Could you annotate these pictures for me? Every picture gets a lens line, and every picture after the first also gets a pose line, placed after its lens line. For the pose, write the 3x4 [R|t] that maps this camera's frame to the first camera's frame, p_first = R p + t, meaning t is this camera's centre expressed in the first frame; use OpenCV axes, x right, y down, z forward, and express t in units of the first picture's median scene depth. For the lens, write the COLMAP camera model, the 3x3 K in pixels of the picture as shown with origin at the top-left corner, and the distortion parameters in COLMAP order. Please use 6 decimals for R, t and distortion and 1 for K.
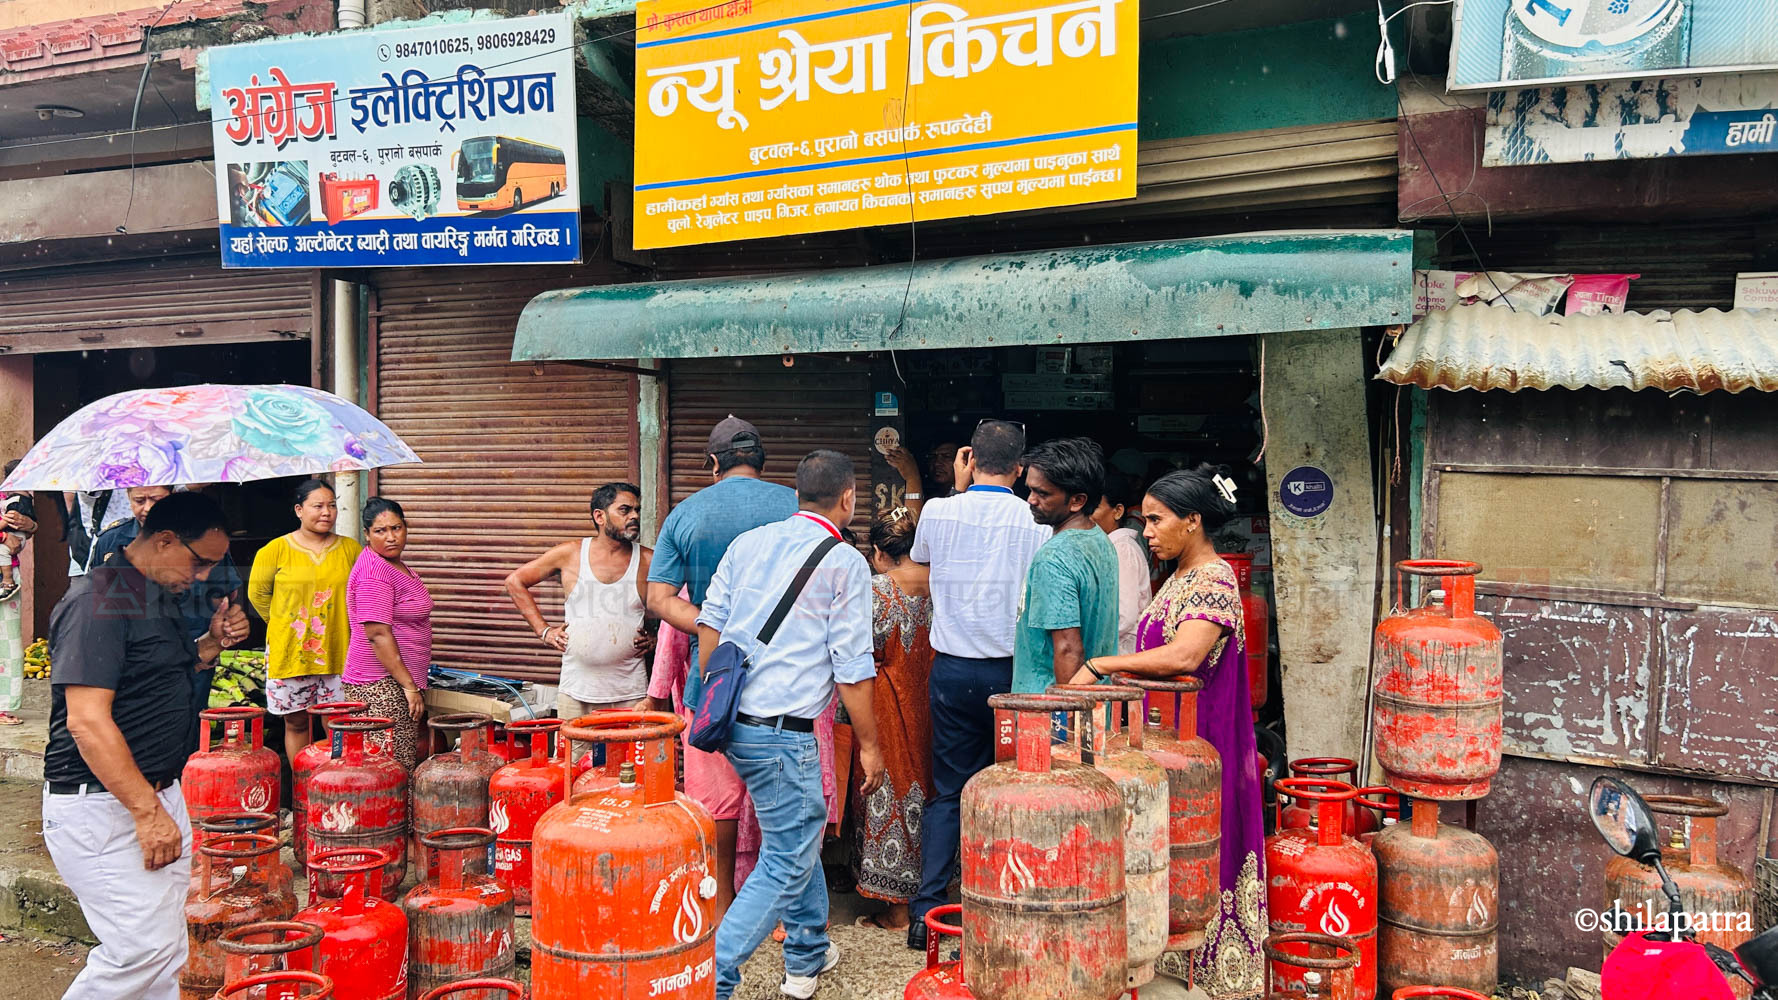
lens RADIAL K [[1363.7, 0, 893.8], [0, 1363.7, 501.4], [0, 0, 1]] dist [0.048260, -0.056545]
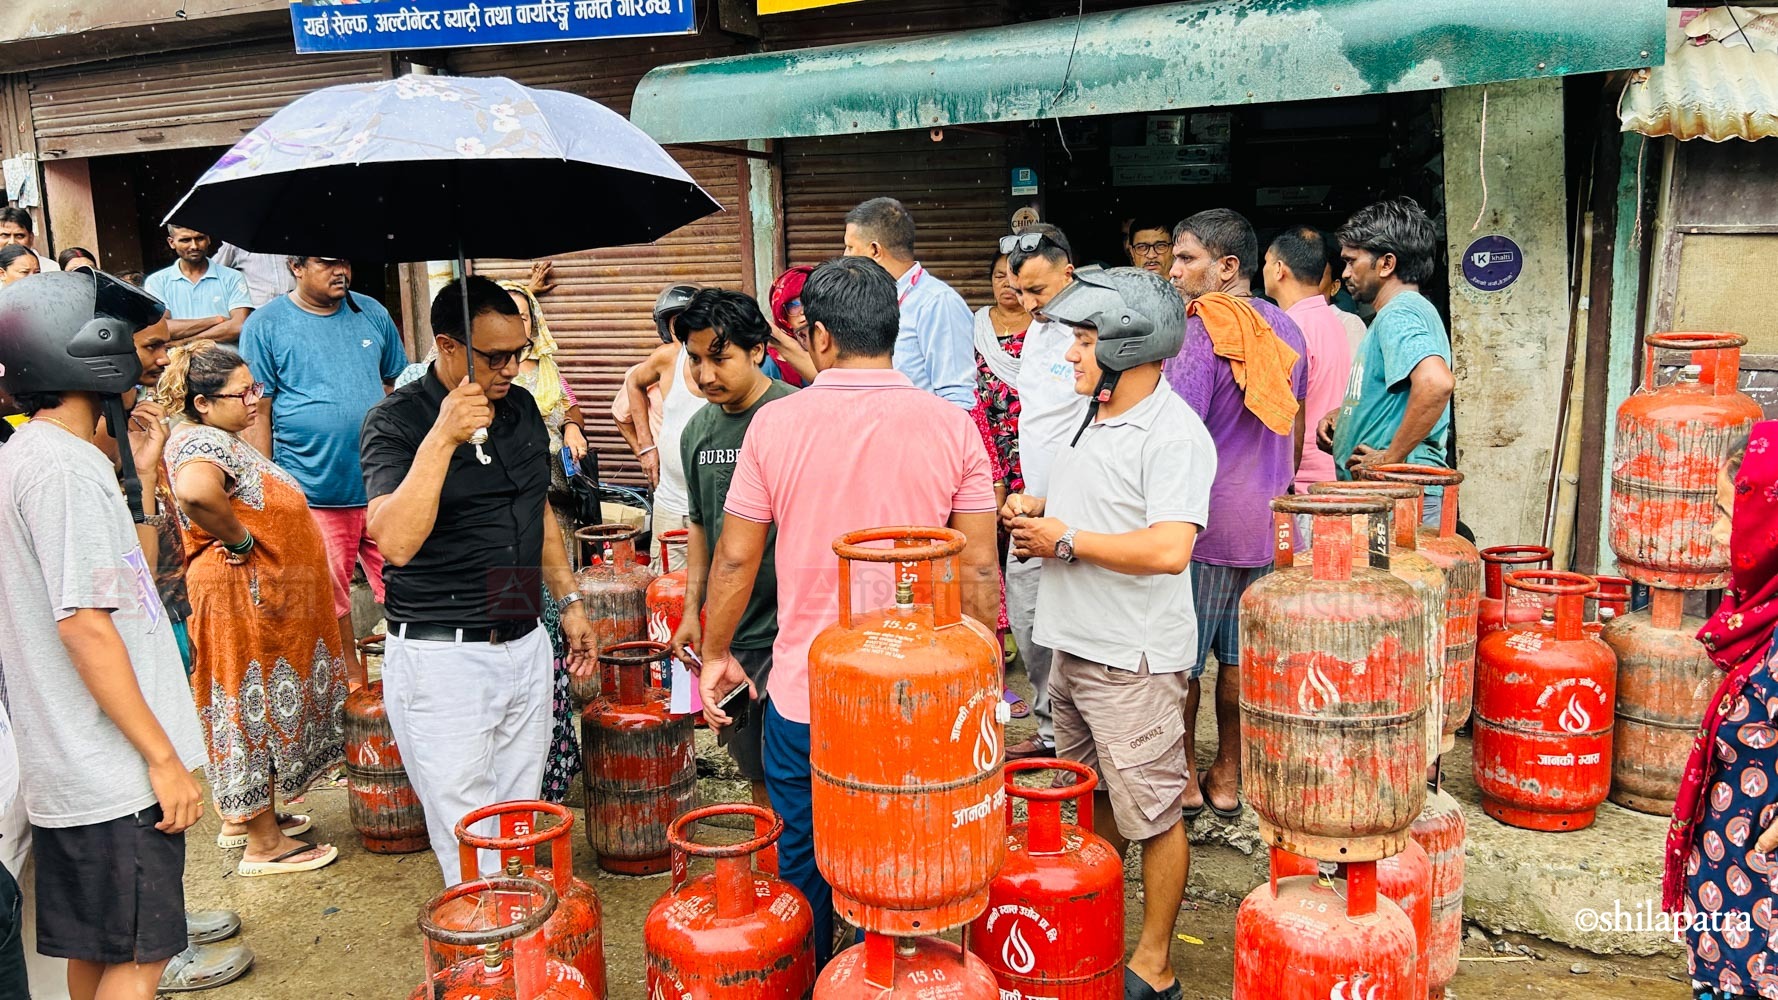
lens RADIAL K [[1363.7, 0, 893.8], [0, 1363.7, 501.4], [0, 0, 1]] dist [0.048260, -0.056545]
pose [[0.999477, -0.027228, -0.017467, -0.114565], [0.029553, 0.988139, 0.150692, 0.000148], [0.013157, -0.151130, 0.988426, 0.067029]]
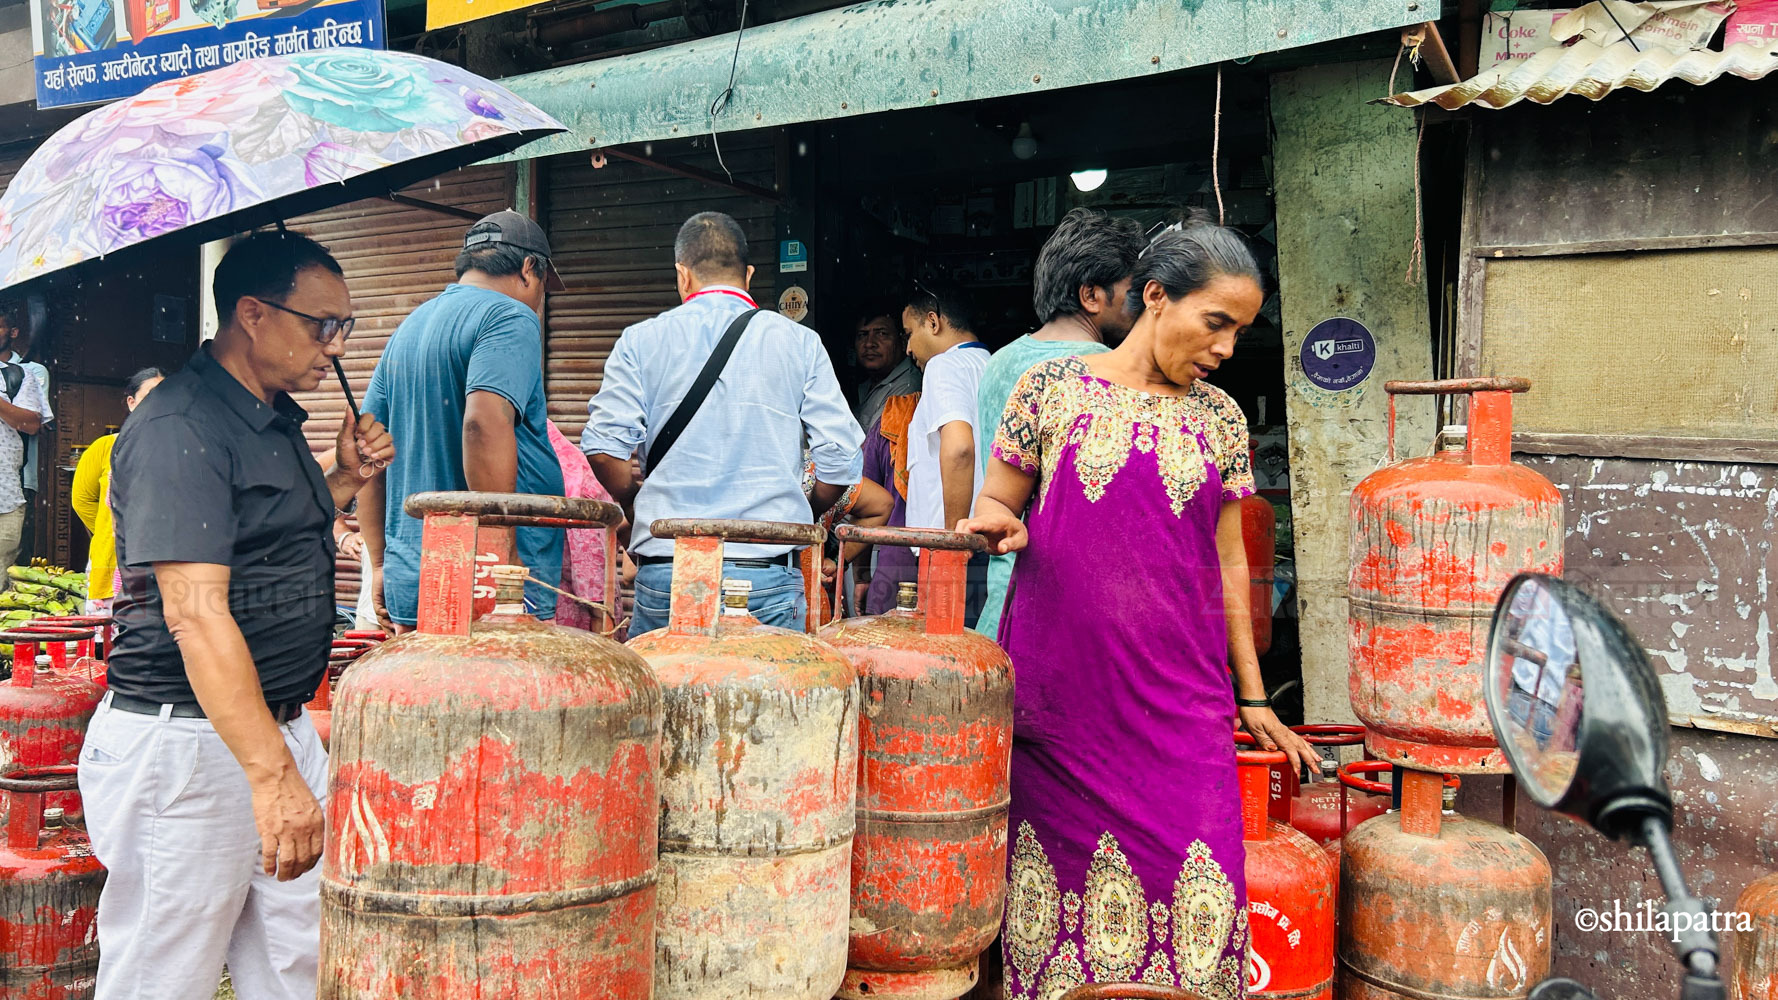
lens RADIAL K [[1346.5, 0, 906.4], [0, 1346.5, 505.2], [0, 0, 1]] dist [0.038305, -0.040135]
pose [[0.990740, 0.015916, -0.134836, 0.223216], [-0.017237, 0.999814, -0.008640, 0.101674], [0.134673, 0.010884, 0.990830, 0.355941]]
